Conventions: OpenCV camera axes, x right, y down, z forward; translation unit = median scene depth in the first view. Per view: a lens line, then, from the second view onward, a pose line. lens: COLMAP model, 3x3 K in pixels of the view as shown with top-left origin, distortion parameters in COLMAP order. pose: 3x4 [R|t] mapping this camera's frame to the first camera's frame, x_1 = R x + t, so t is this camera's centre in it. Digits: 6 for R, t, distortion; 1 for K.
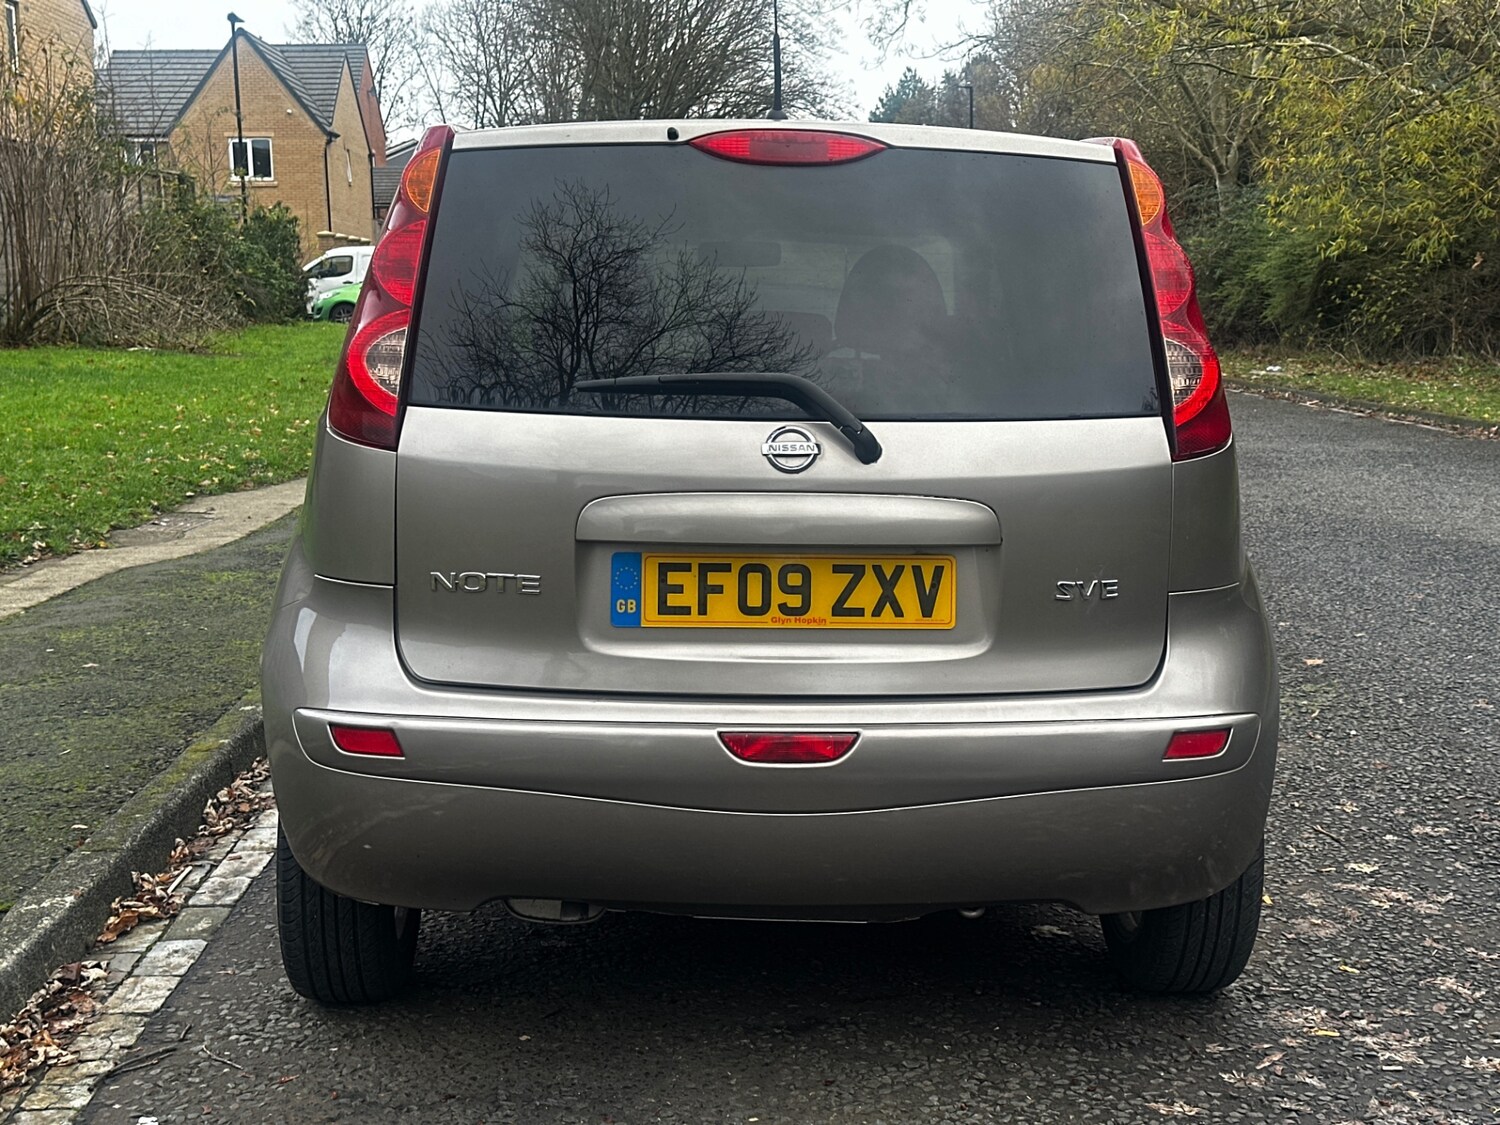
lens RADIAL K [[2058.6, 0, 753.5], [0, 2058.6, 549.3], [0, 0, 1]] dist [0.217090, -0.551936]
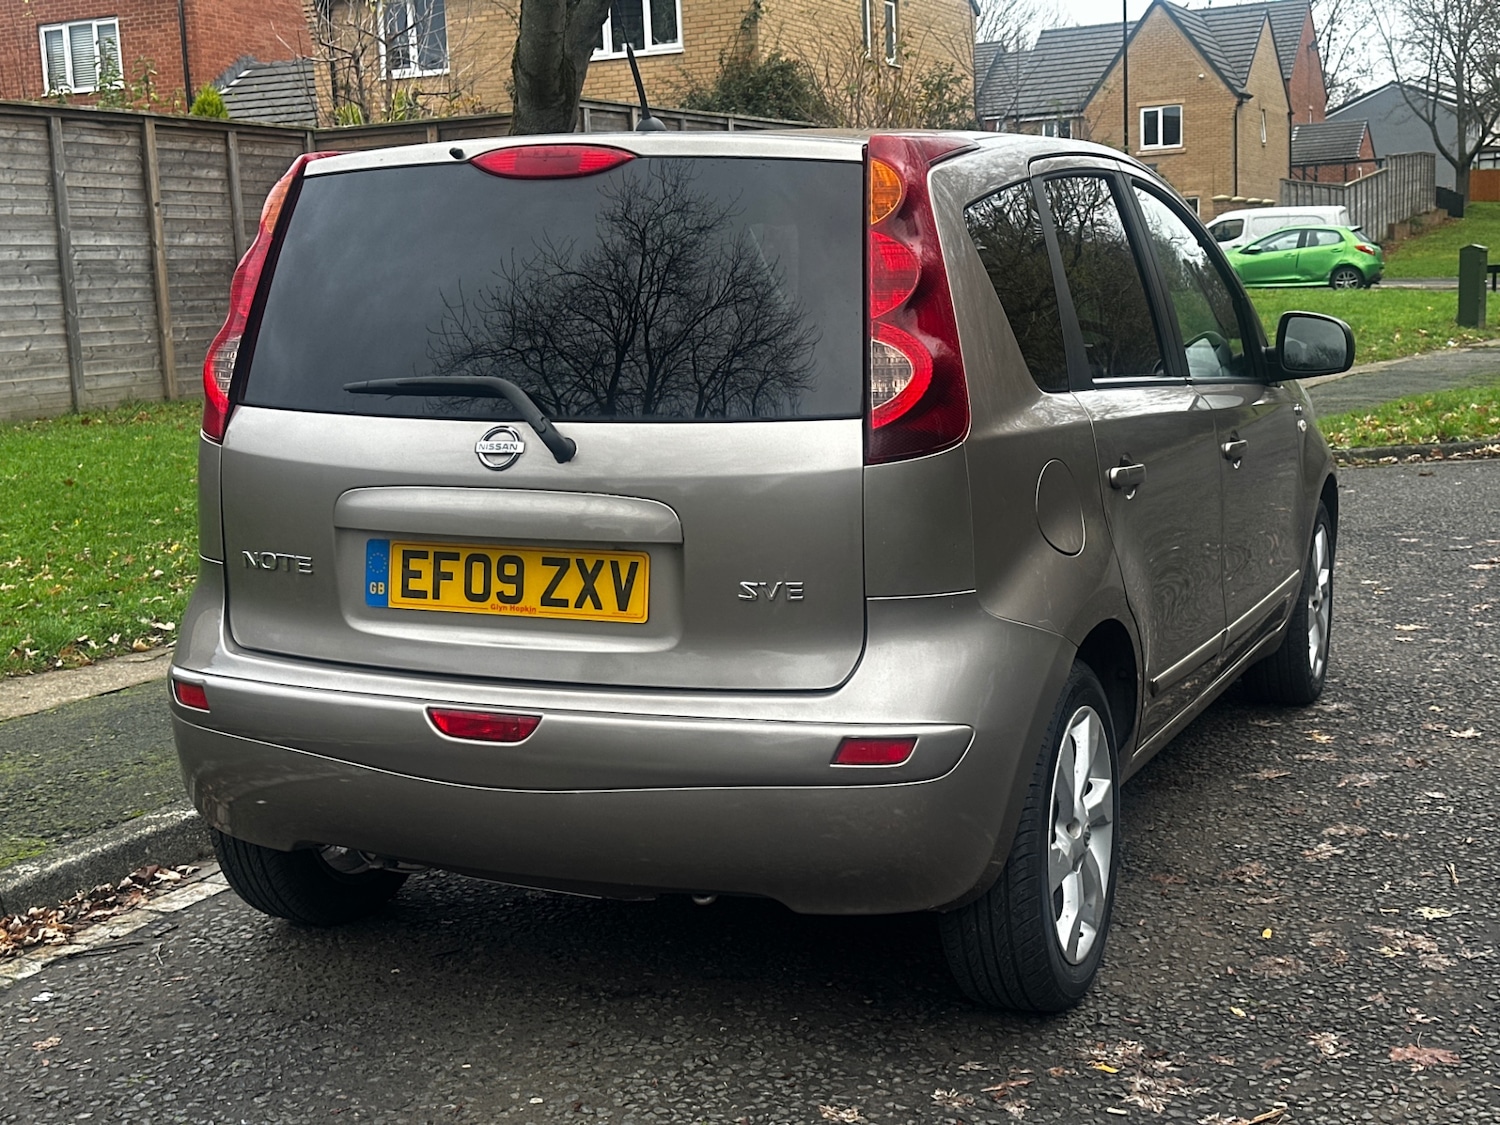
lens RADIAL K [[2054.6, 0, 741.4], [0, 2054.6, 556.0], [0, 0, 1]] dist [0.214867, -0.525099]
pose [[0.896079, 0.034592, -0.442545, 0.597379], [-0.025455, 0.999323, 0.026571, -0.023864], [0.443165, -0.012544, 0.896353, 0.096400]]
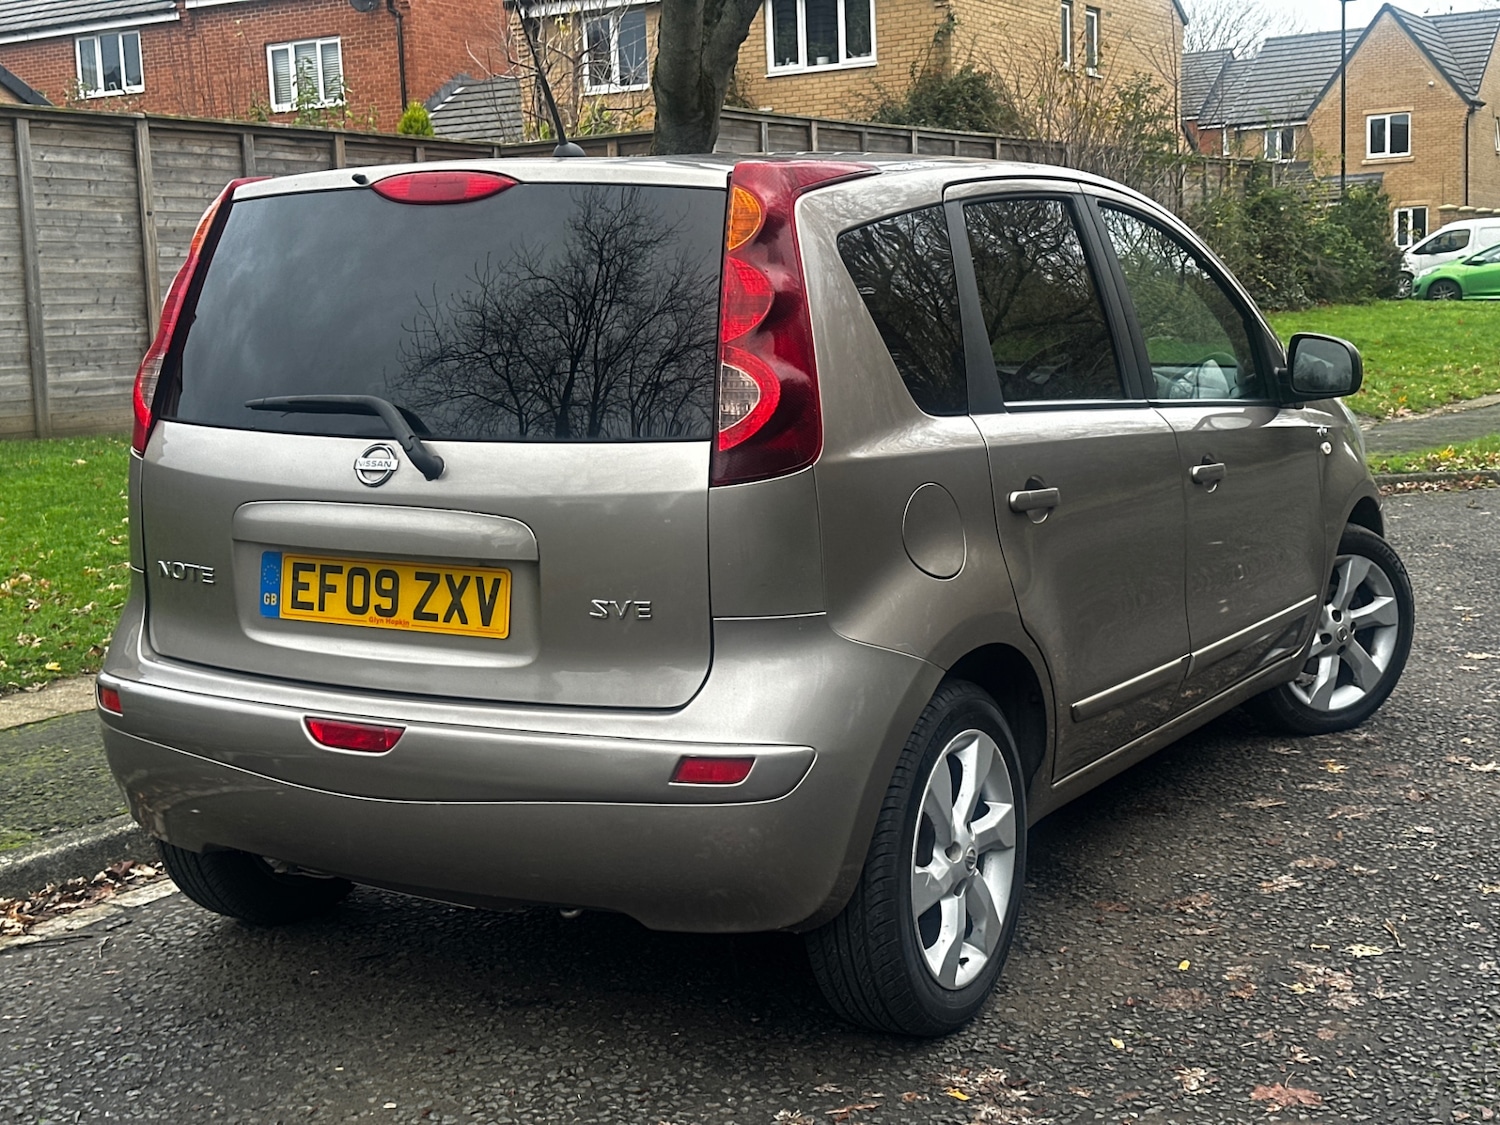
lens RADIAL K [[2054.6, 0, 764.2], [0, 2054.6, 526.7], [0, 0, 1]] dist [0.201727, -0.446340]
pose [[0.847849, 0.040533, -0.528687, 0.766304], [-0.040488, 0.999112, 0.011669, -0.036417], [0.528690, 0.011512, 0.848737, 0.173731]]
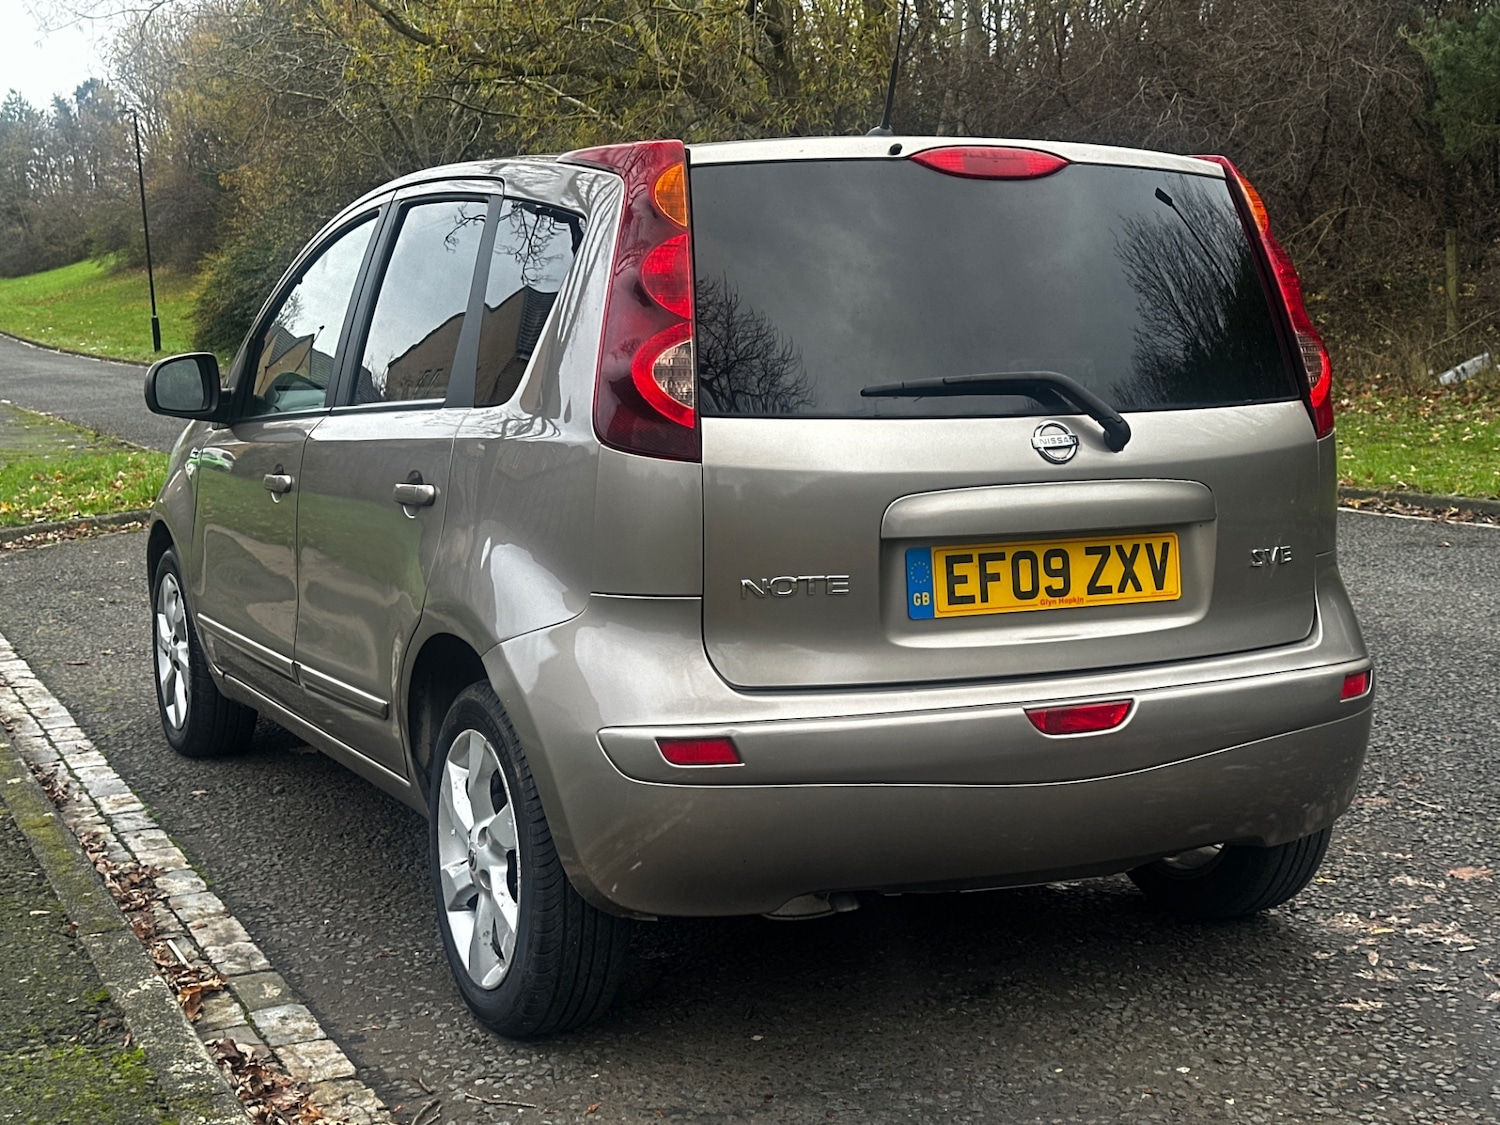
lens RADIAL K [[2049.6, 0, 726.0], [0, 2049.6, 563.2], [0, 0, 1]] dist [0.231915, -0.576337]
pose [[0.920353, -0.066504, 0.385392, -0.551895], [0.069532, 0.997561, 0.006093, -0.003980], [-0.384857, 0.021190, 0.922733, 0.073430]]
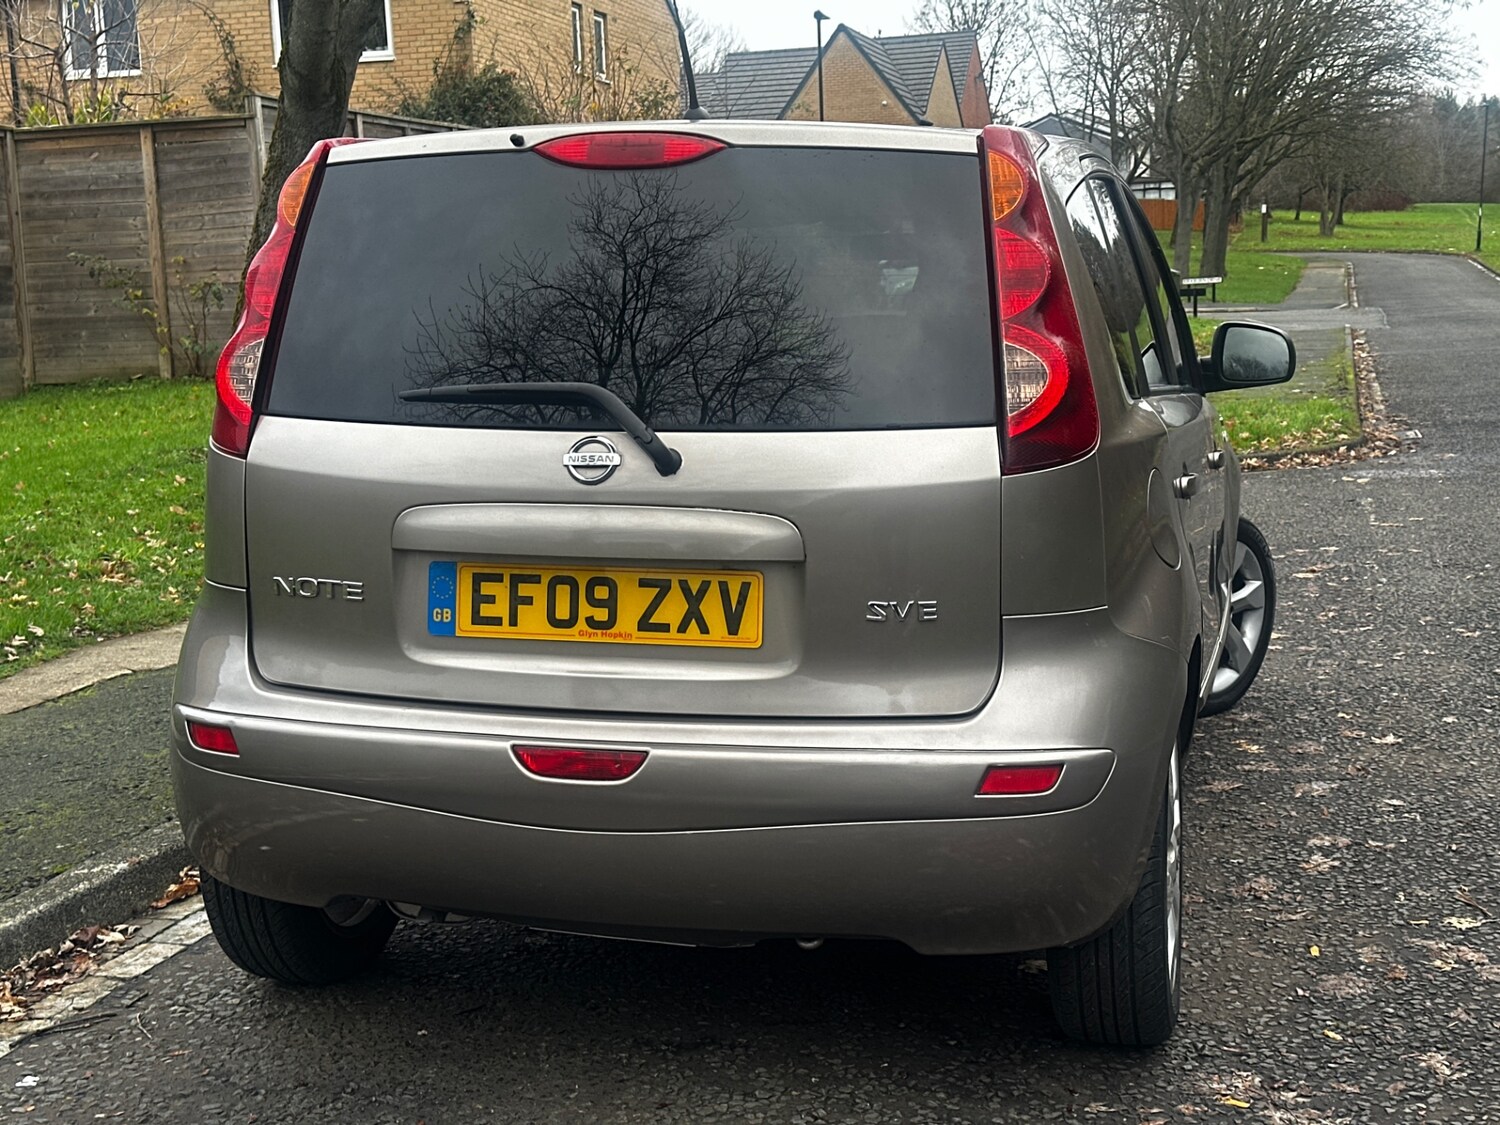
lens RADIAL K [[2052.9, 0, 750.0], [0, 2052.9, 562.5], [0, 0, 1]] dist [0.201384, -0.453795]
pose [[0.955500, 0.020595, -0.294270, 0.374415], [-0.015999, 0.999710, 0.018020, -0.018456], [0.294556, -0.012510, 0.955552, 0.084903]]
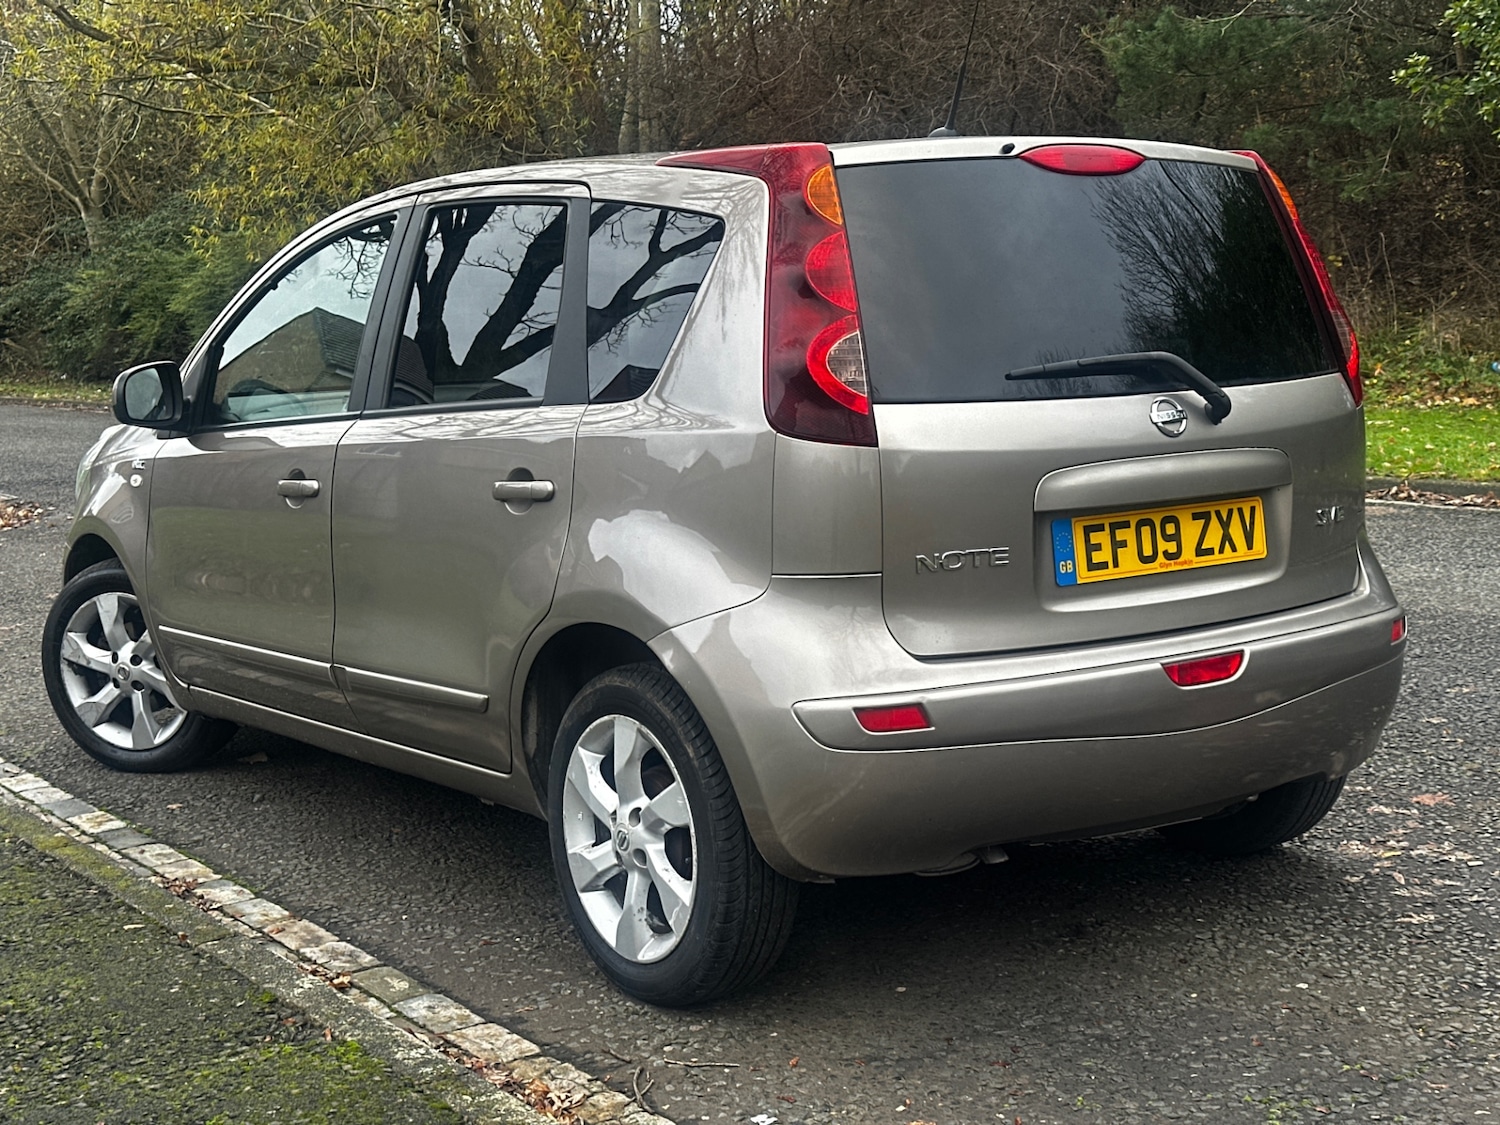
lens RADIAL K [[2057.1, 0, 717.2], [0, 2057.1, 565.5], [0, 0, 1]] dist [0.187308, -0.400643]
pose [[0.839506, -0.107393, 0.532631, -0.816443], [0.111829, 0.993437, 0.024046, -0.021450], [-0.531718, 0.039377, 0.846006, 0.147878]]
